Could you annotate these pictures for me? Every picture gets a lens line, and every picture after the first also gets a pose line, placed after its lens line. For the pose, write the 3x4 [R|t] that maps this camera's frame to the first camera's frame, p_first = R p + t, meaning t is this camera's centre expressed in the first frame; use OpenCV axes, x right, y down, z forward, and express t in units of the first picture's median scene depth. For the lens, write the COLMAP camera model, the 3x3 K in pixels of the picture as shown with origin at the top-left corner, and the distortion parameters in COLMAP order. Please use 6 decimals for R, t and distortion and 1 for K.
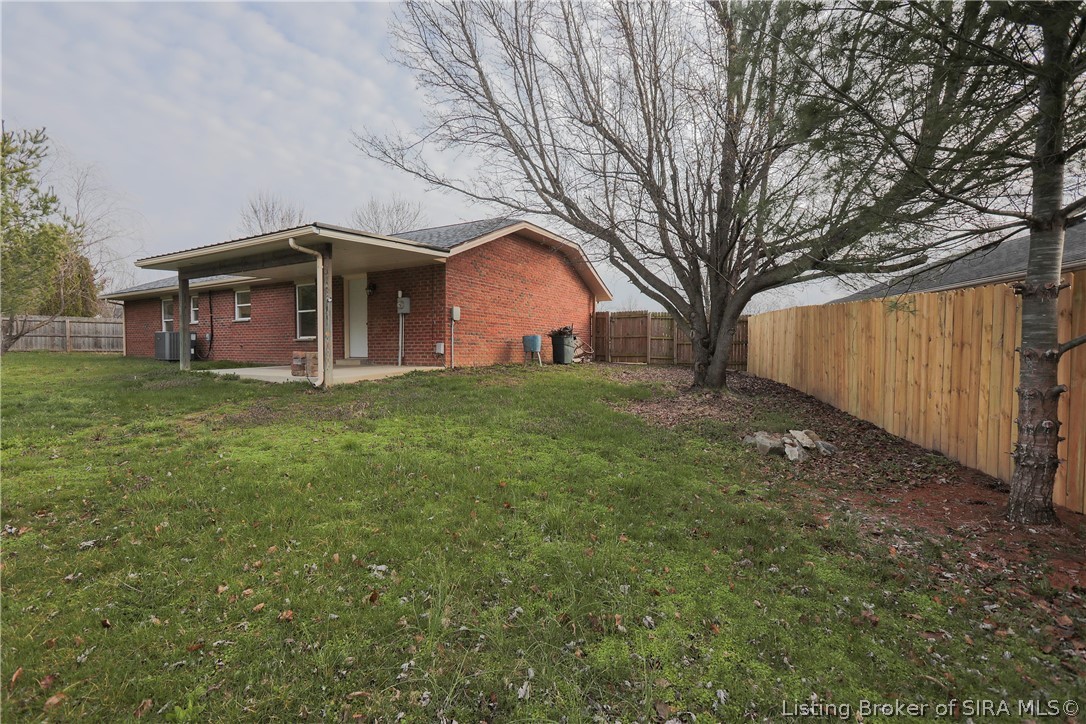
lens RADIAL K [[478.5, 0, 541.2], [0, 478.5, 362.3], [0, 0, 1]] dist [-0.007490, 0.002862]
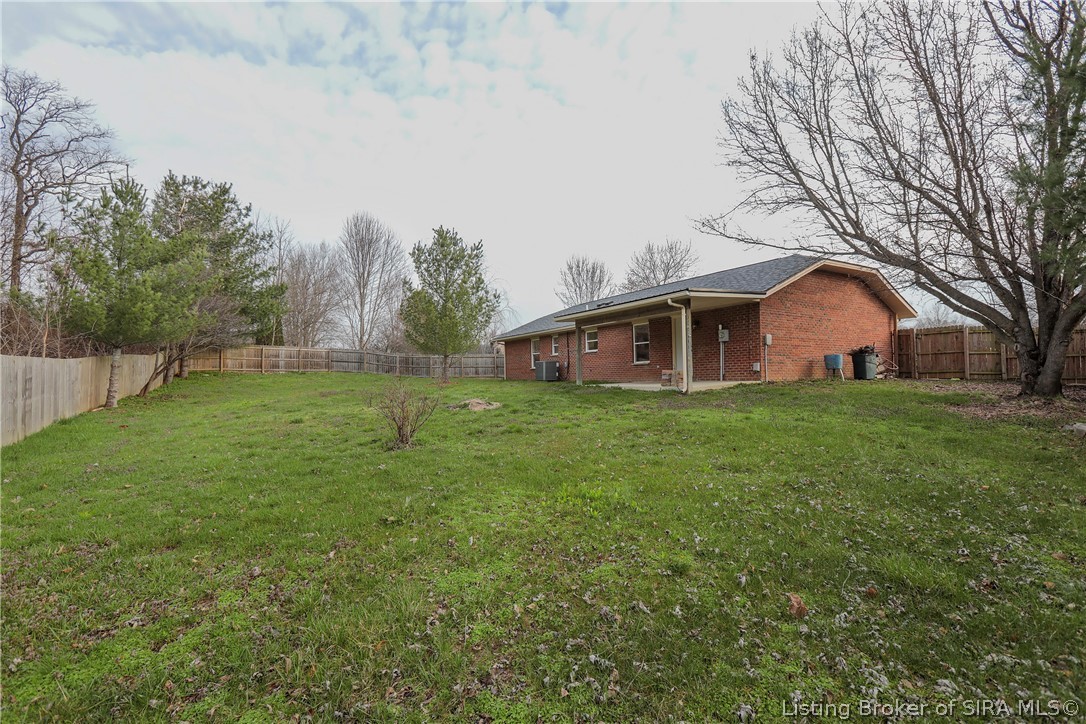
lens RADIAL K [[478.5, 0, 538.6], [0, 478.5, 364.2], [0, 0, 1]] dist [-0.007490, 0.002862]
pose [[0.869729, -0.027735, -0.492749, -0.082389], [0.003774, 0.998764, -0.049555, 0.024905], [0.493515, 0.041240, 0.868759, -0.406344]]
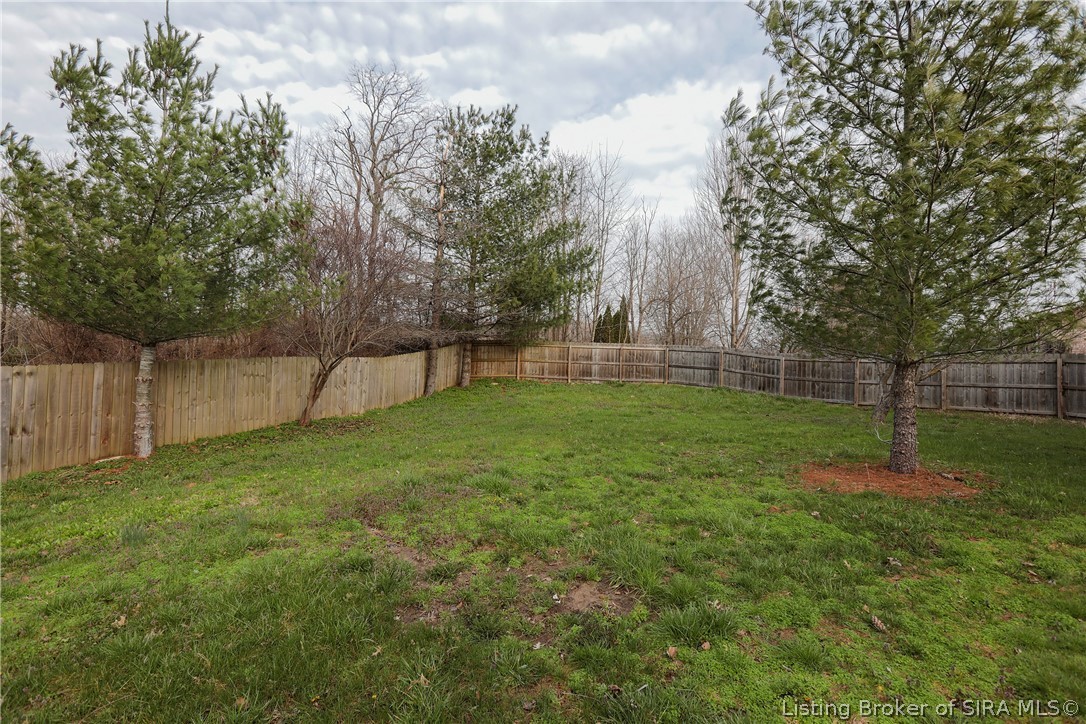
lens RADIAL K [[478.5, 0, 542.1], [0, 478.5, 369.5], [0, 0, 1]] dist [-0.007490, 0.002862]
pose [[0.200215, -0.008476, -0.979715, -0.998873], [-0.049121, 0.998618, -0.018678, -0.078451], [0.978520, 0.051864, 0.199522, 0.727396]]
